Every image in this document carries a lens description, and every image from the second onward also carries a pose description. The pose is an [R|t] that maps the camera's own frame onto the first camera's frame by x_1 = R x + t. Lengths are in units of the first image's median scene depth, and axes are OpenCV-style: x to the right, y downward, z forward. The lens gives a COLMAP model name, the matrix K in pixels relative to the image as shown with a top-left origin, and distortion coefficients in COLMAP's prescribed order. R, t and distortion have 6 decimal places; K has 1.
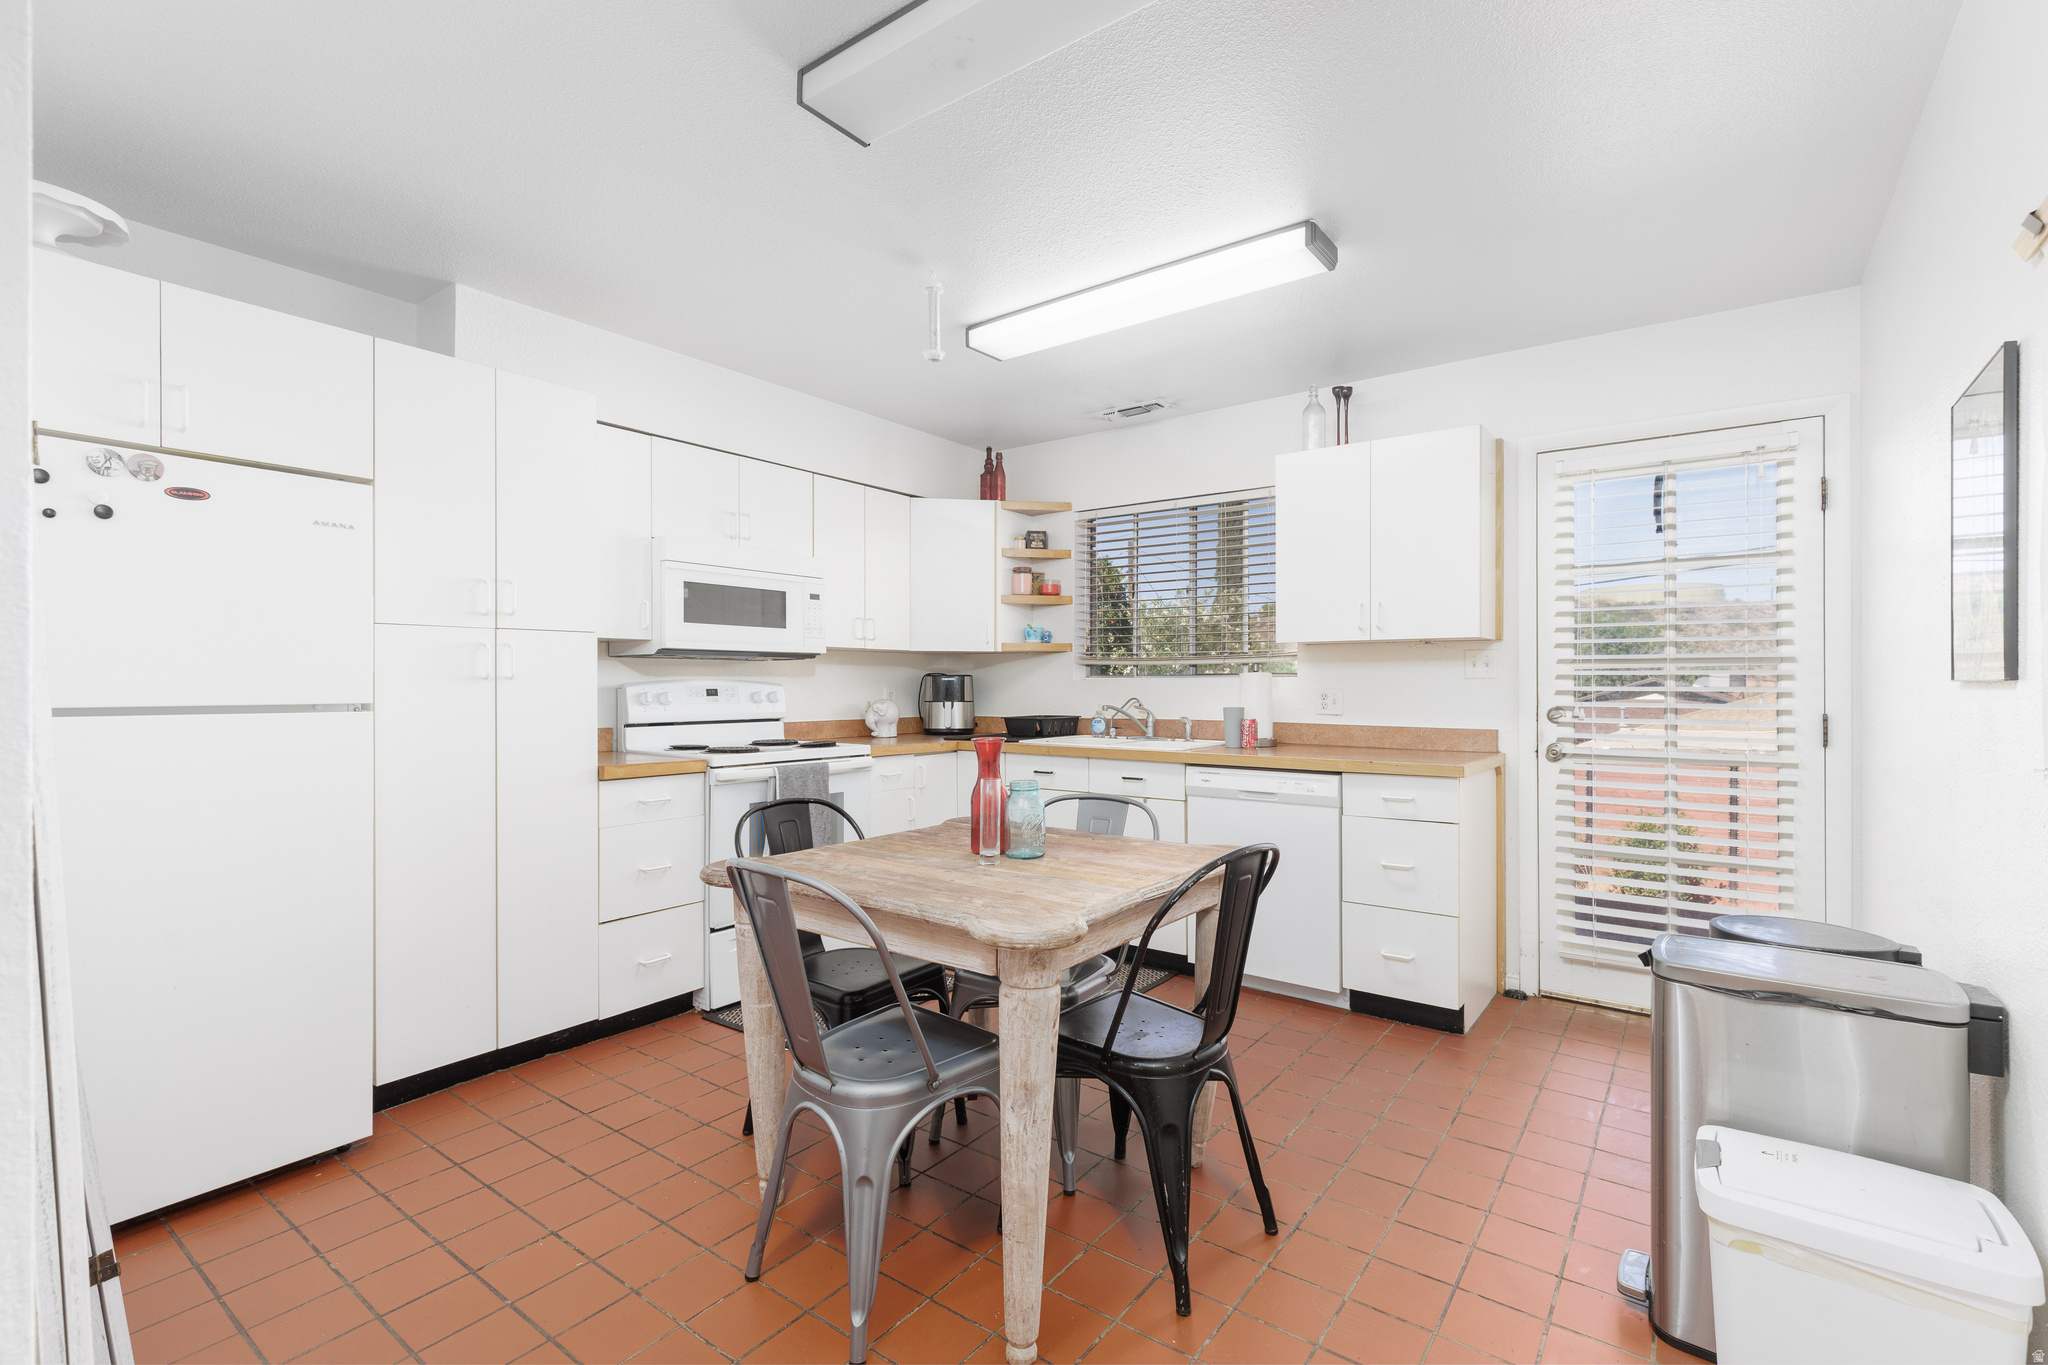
lens RADIAL K [[911.2, 0, 1024.0], [0, 911.2, 682.5], [0, 0, 1]] dist [0.000897, 0.000412]
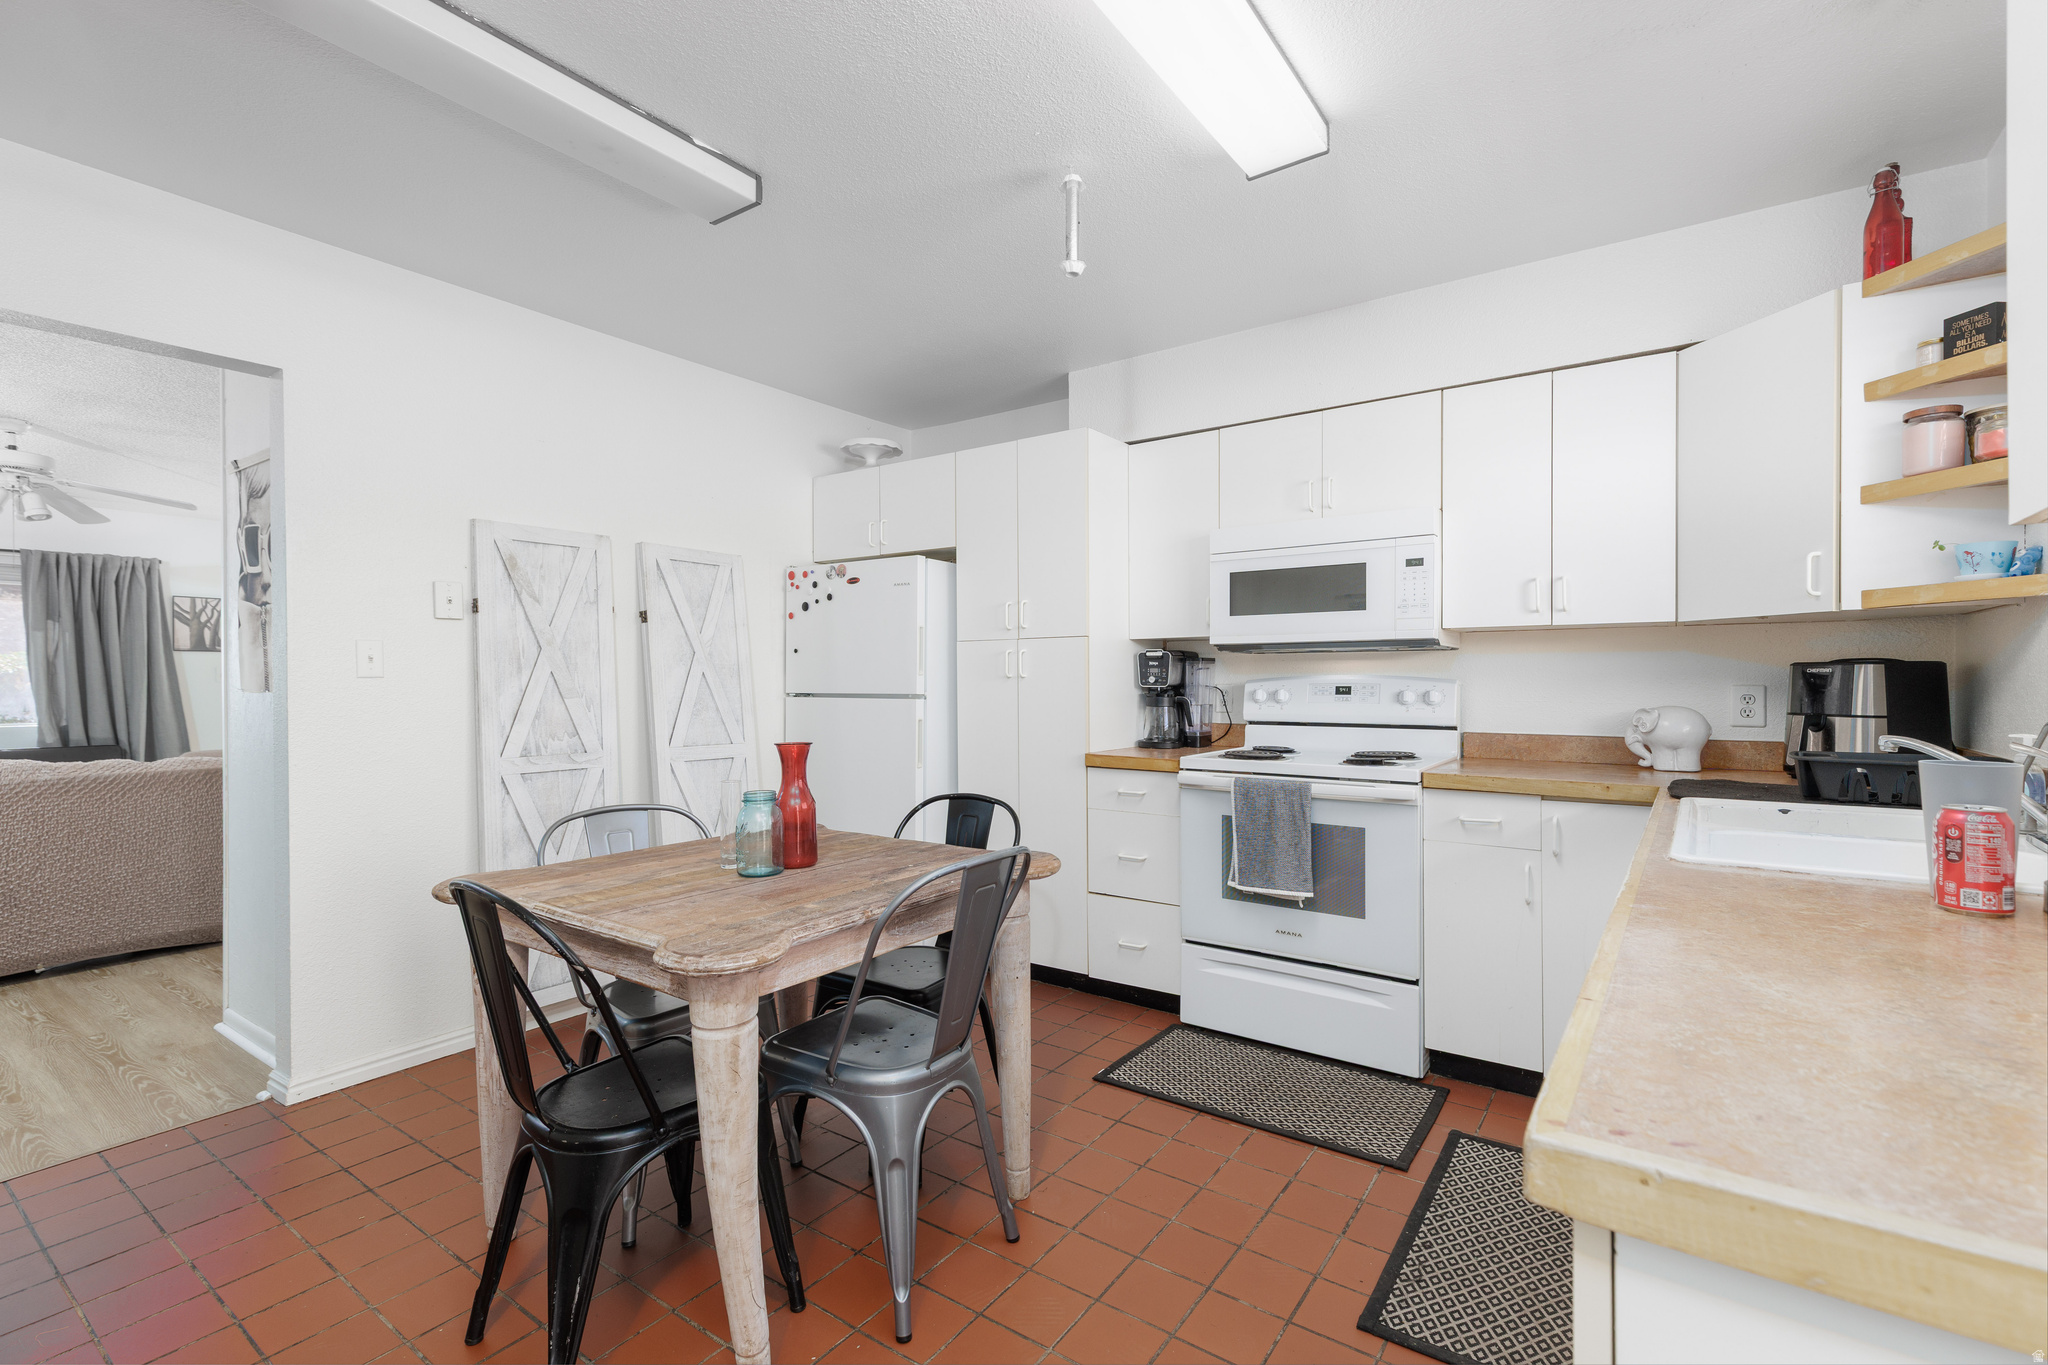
lens RADIAL K [[911.2, 0, 1024.0], [0, 911.2, 682.5], [0, 0, 1]] dist [0.000897, 0.000412]
pose [[0.014006, 0.002377, -0.999899, 0.553390], [0.002030, 0.999995, 0.002406, 0.000512], [0.999900, -0.002064, 0.014001, 0.747292]]
